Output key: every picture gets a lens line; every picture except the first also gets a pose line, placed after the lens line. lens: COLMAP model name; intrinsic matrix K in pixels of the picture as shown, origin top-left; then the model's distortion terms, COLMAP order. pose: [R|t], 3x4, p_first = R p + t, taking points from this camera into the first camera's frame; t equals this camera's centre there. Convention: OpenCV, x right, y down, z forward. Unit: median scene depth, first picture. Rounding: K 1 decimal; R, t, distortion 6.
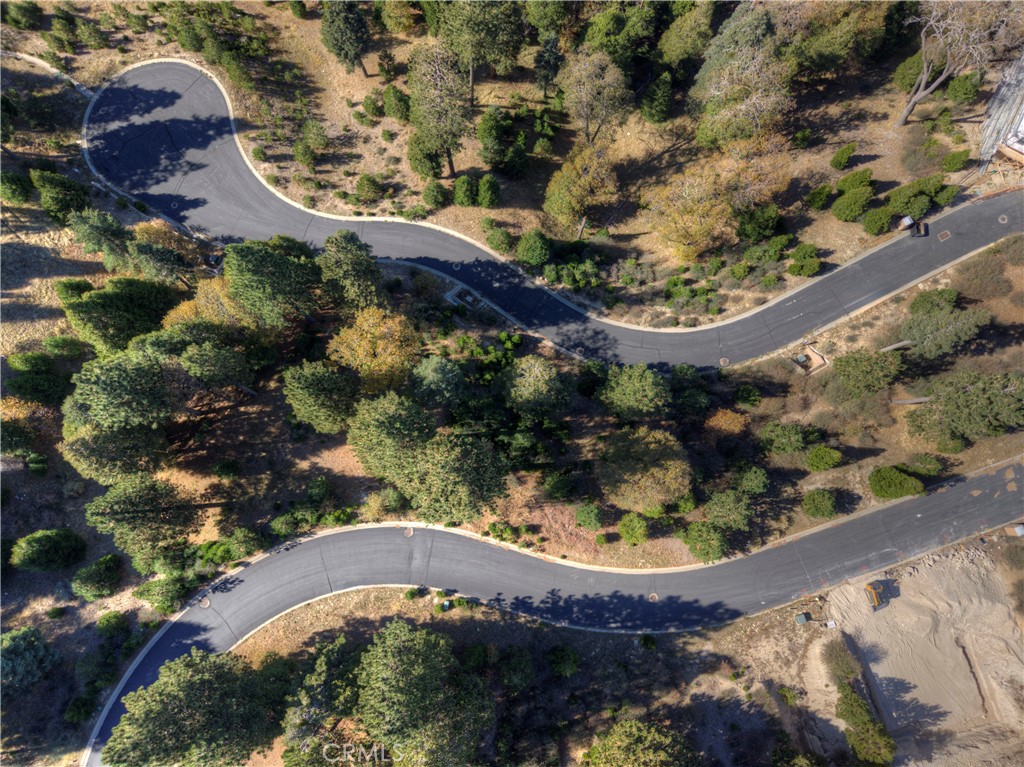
lens RADIAL K [[676.1, 0, 512.0], [0, 676.1, 383.5], [0, 0, 1]] dist [0.000856, -0.003909]
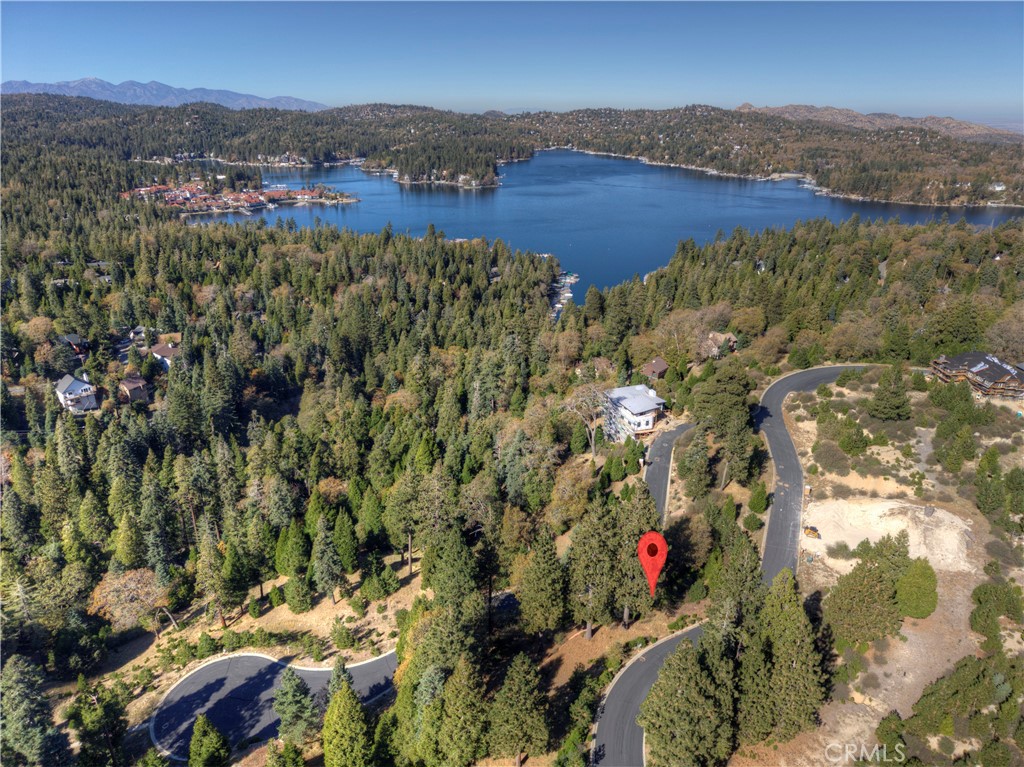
lens RADIAL K [[676.1, 0, 512.0], [0, 676.1, 383.5], [0, 0, 1]] dist [0.000856, -0.003909]
pose [[0.669454, -0.295097, 0.681725, -0.932320], [0.736408, 0.384258, -0.556820, 0.486979], [-0.097642, 0.874793, 0.474555, -0.100943]]
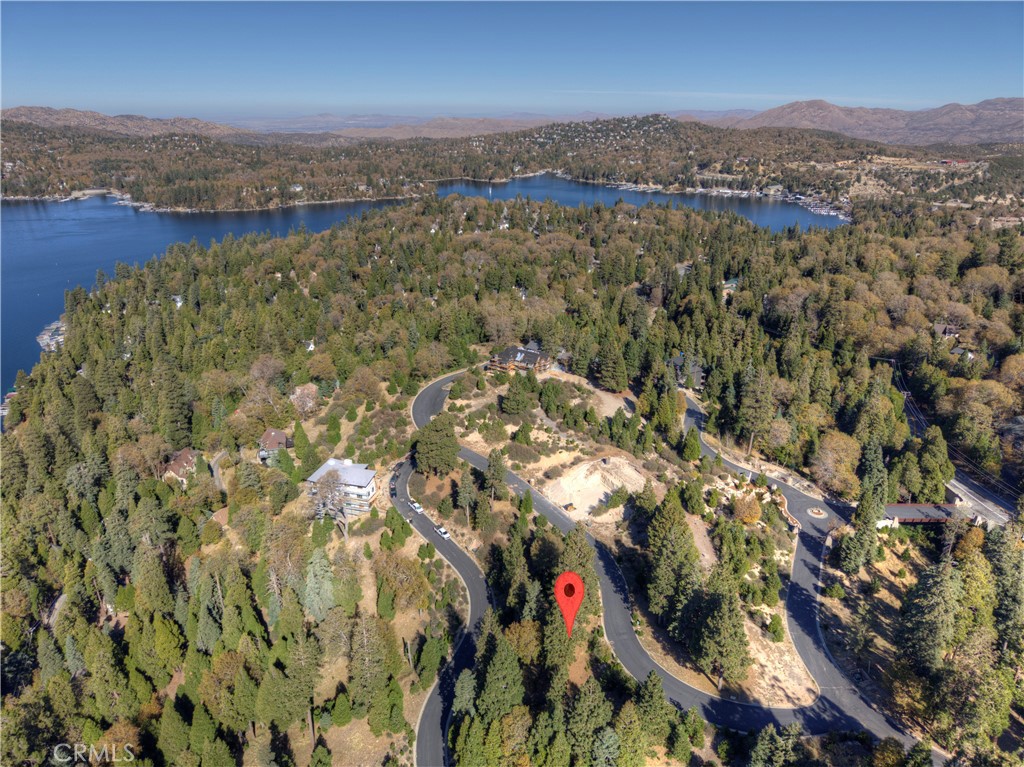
lens RADIAL K [[676.1, 0, 512.0], [0, 676.1, 383.5], [0, 0, 1]] dist [0.000856, -0.003909]
pose [[-0.211169, -0.379521, 0.900762, -1.282503], [0.966776, 0.054722, 0.249701, -0.472489], [-0.144059, 0.923563, 0.355356, -0.248027]]
